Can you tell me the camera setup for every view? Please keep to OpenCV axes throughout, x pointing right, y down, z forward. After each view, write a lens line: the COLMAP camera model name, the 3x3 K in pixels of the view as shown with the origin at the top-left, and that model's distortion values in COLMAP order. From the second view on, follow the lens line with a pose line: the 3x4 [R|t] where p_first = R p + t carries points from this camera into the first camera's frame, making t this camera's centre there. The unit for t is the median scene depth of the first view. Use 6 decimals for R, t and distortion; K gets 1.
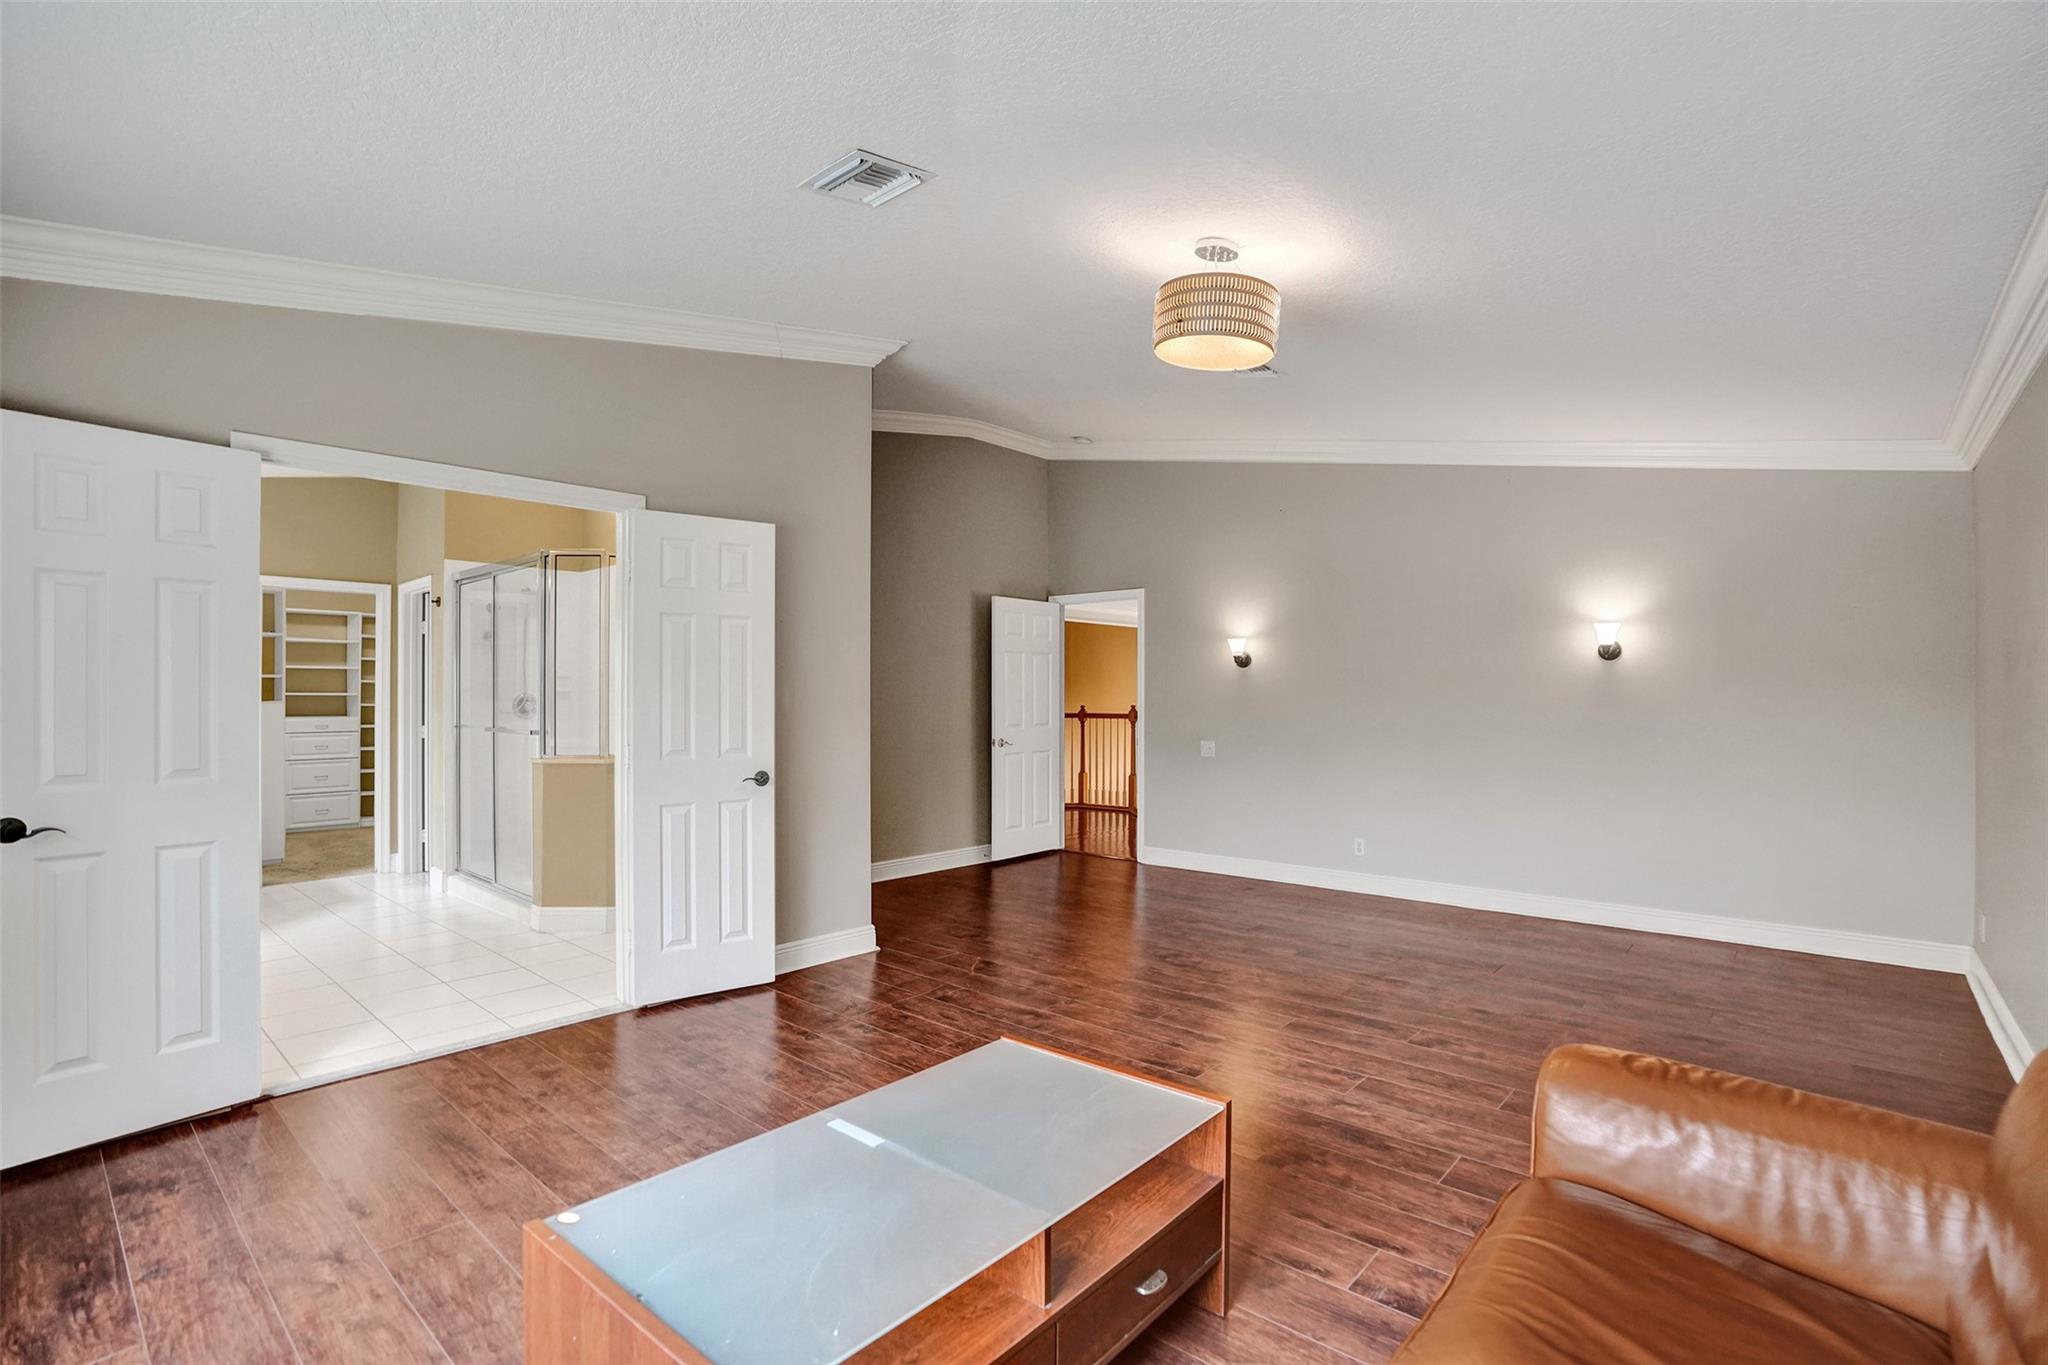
lens RADIAL K [[972.0, 0, 1023.5], [0, 972.0, 700.3], [0, 0, 1]] dist [-0.063842, 0.024364]
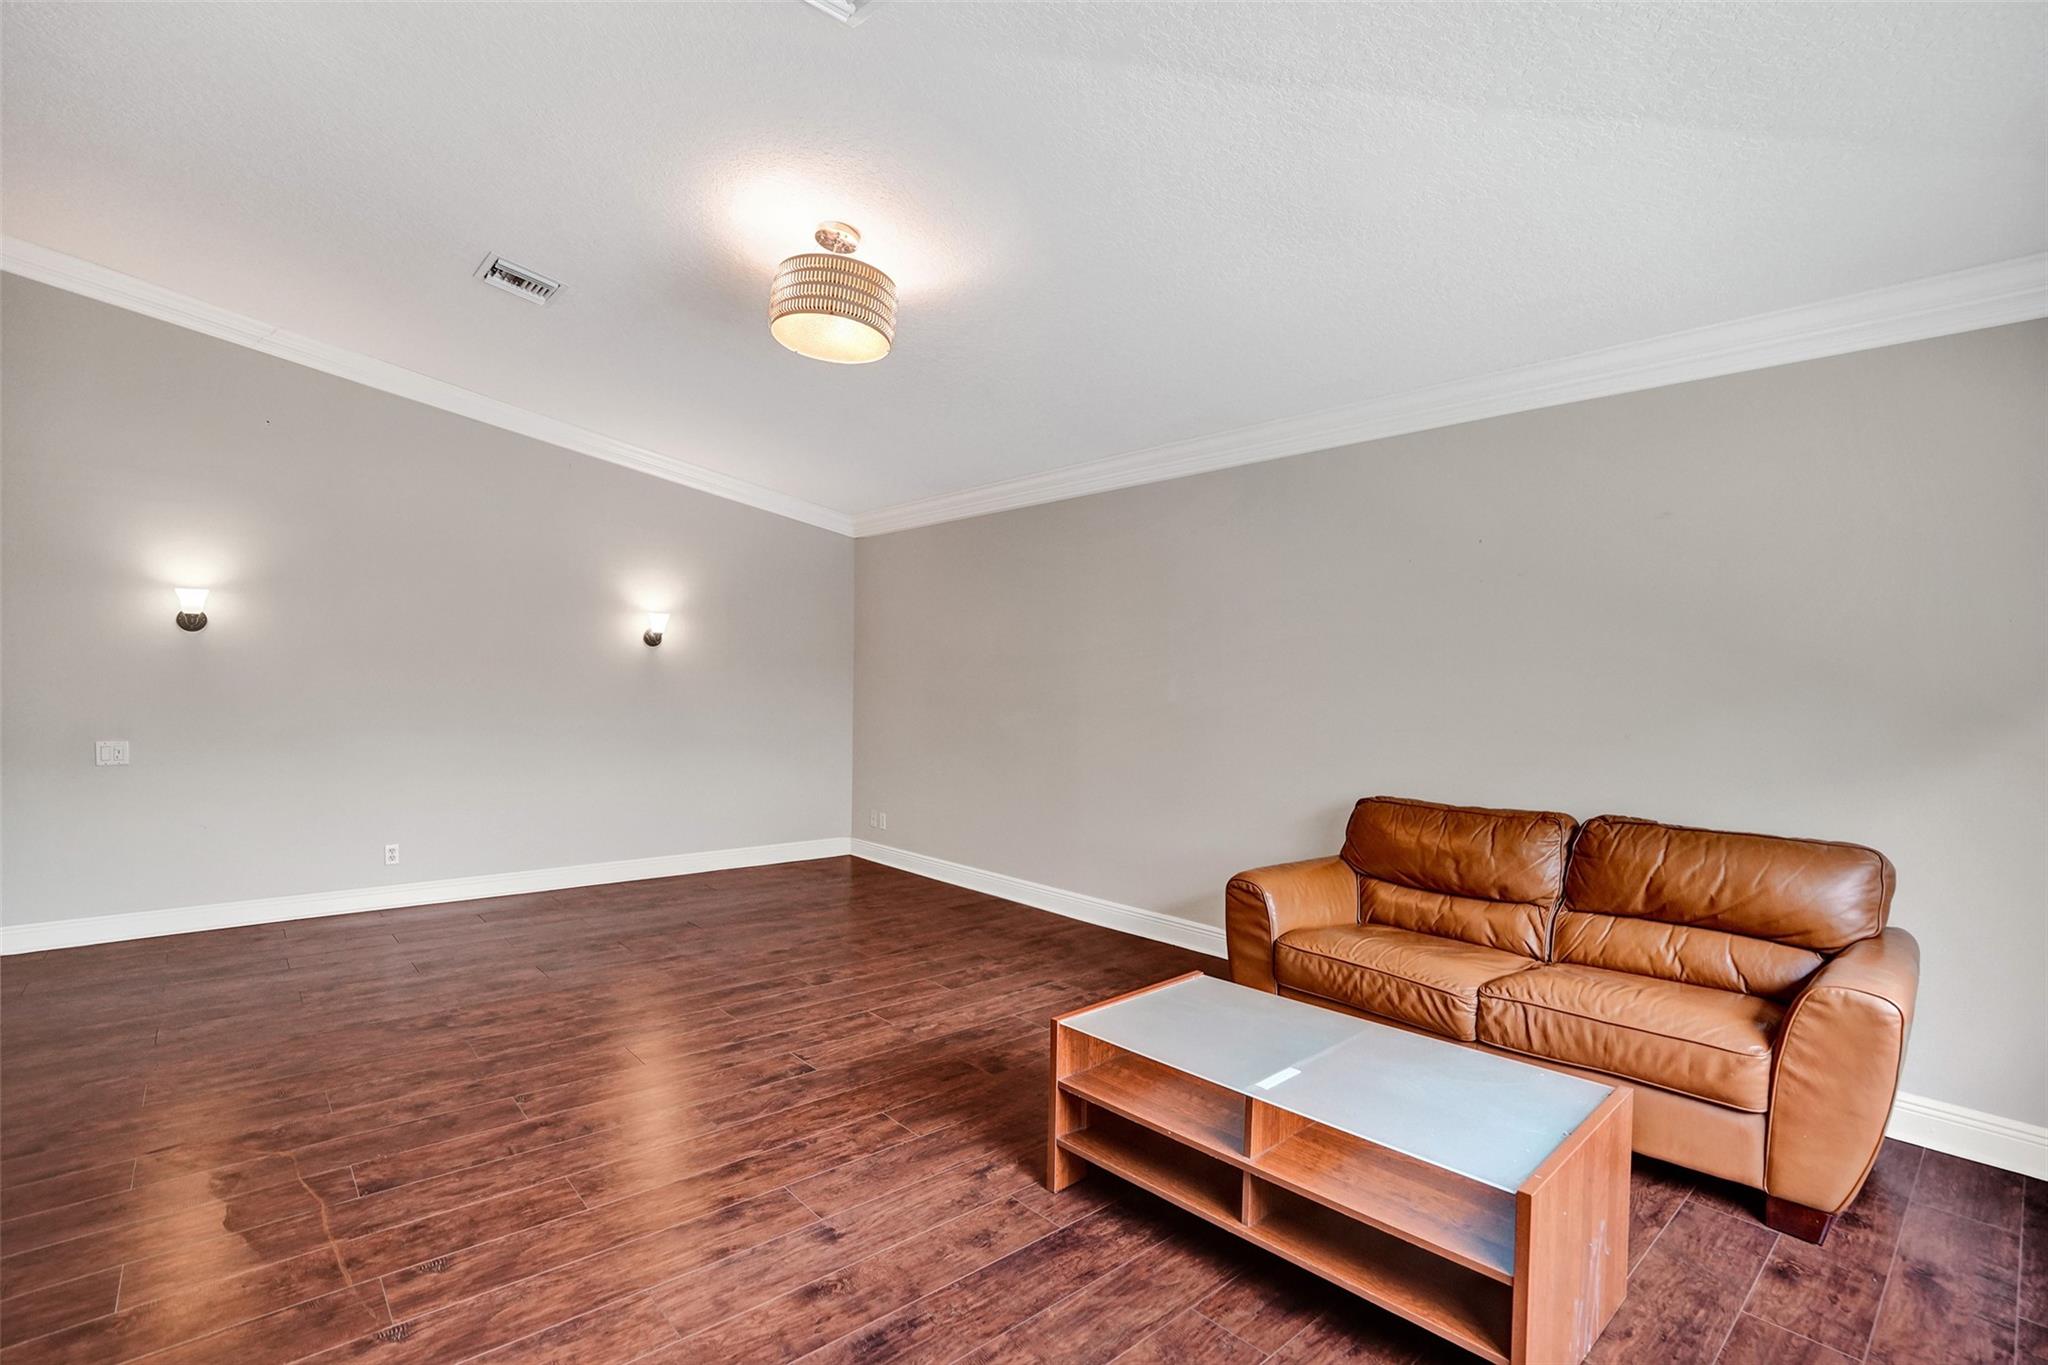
lens RADIAL K [[972.0, 0, 1023.5], [0, 972.0, 700.3], [0, 0, 1]] dist [-0.063842, 0.024364]
pose [[0.101529, -0.016845, 0.994690, -0.614673], [-0.012177, 0.999761, 0.018174, -0.004208], [-0.994758, -0.013958, 0.101299, 0.556715]]
